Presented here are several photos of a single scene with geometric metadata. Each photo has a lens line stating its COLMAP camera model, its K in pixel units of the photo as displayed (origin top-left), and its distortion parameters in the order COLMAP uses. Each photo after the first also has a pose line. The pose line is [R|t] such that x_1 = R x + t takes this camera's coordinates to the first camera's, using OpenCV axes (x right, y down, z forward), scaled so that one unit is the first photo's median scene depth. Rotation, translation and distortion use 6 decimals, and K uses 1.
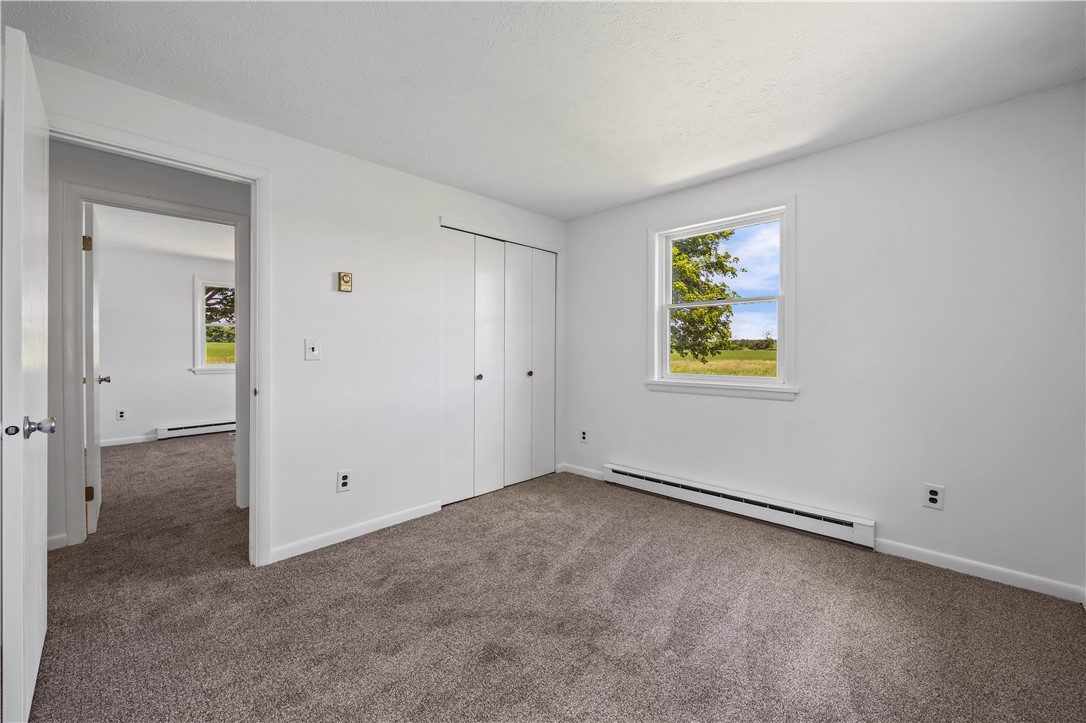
lens RADIAL K [[421.3, 0, 537.2], [0, 421.3, 348.6], [0, 0, 1]] dist [-0.024499, 0.011769]
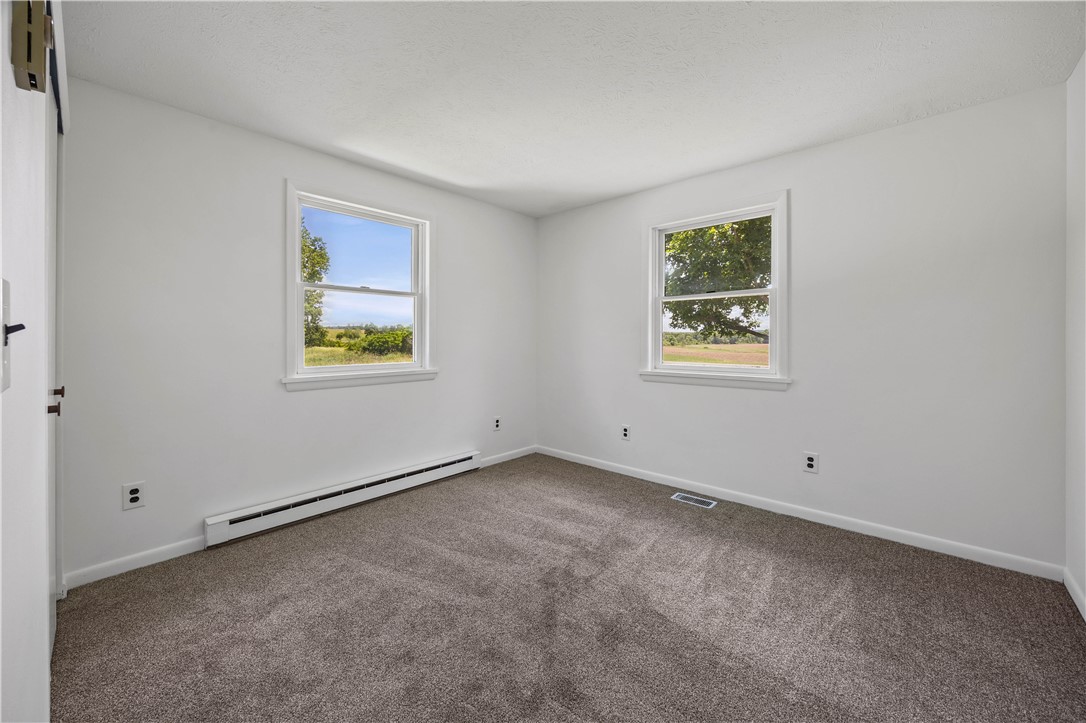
lens RADIAL K [[425.9, 0, 550.3], [0, 425.9, 329.8], [0, 0, 1]] dist [0.013925, -0.000527]
pose [[-0.044354, 0.026734, 0.998658, -0.745396], [-0.001956, 0.999638, -0.026847, 0.012449], [-0.999014, -0.003144, -0.044285, 0.768299]]
